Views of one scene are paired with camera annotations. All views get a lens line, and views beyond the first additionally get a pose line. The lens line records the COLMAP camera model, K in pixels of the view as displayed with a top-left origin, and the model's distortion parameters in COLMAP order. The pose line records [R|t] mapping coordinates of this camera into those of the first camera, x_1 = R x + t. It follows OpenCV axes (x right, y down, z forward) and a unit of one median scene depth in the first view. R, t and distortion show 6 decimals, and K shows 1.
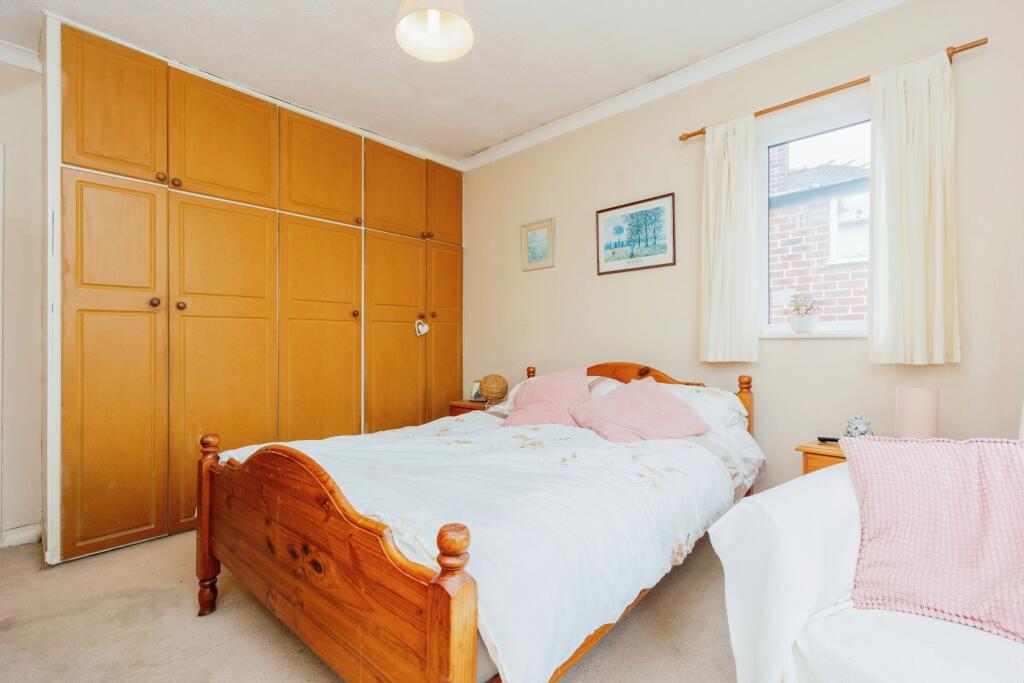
lens RADIAL K [[456.4, 0, 512.2], [0, 456.4, 340.9], [0, 0, 1]] dist [0.000889, 0.000102]
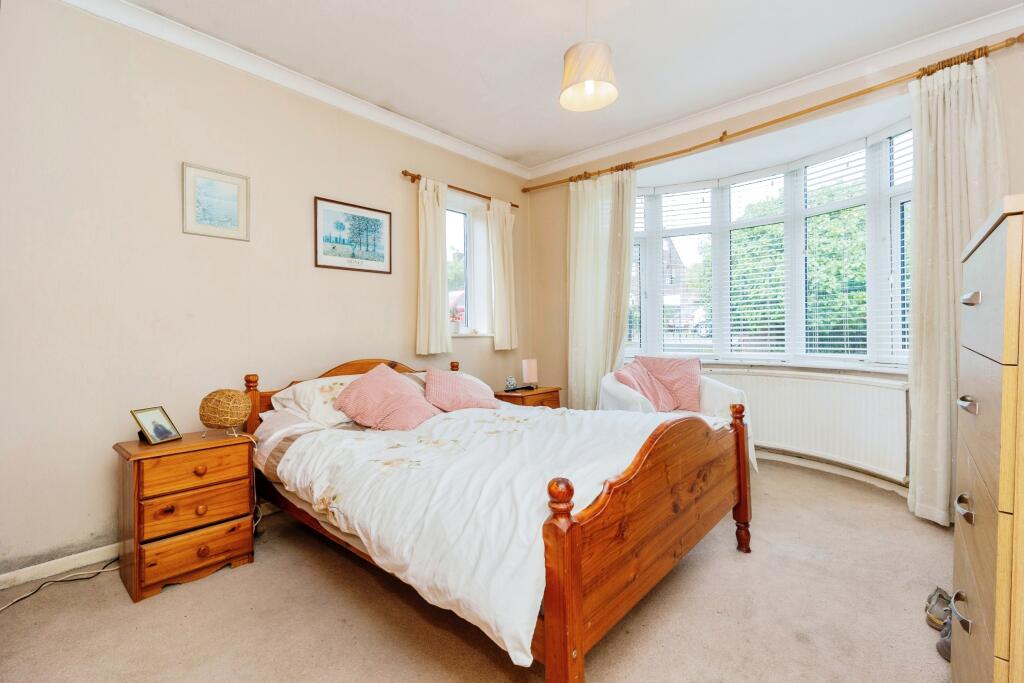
lens RADIAL K [[456.4, 0, 512.0], [0, 456.4, 339.3], [0, 0, 1]] dist [0.000889, 0.000102]
pose [[0.006476, 0.000988, 0.999979, -0.770543], [0.003228, 0.999994, -0.001009, 0.004010], [-0.999974, 0.003234, 0.006472, 0.639156]]
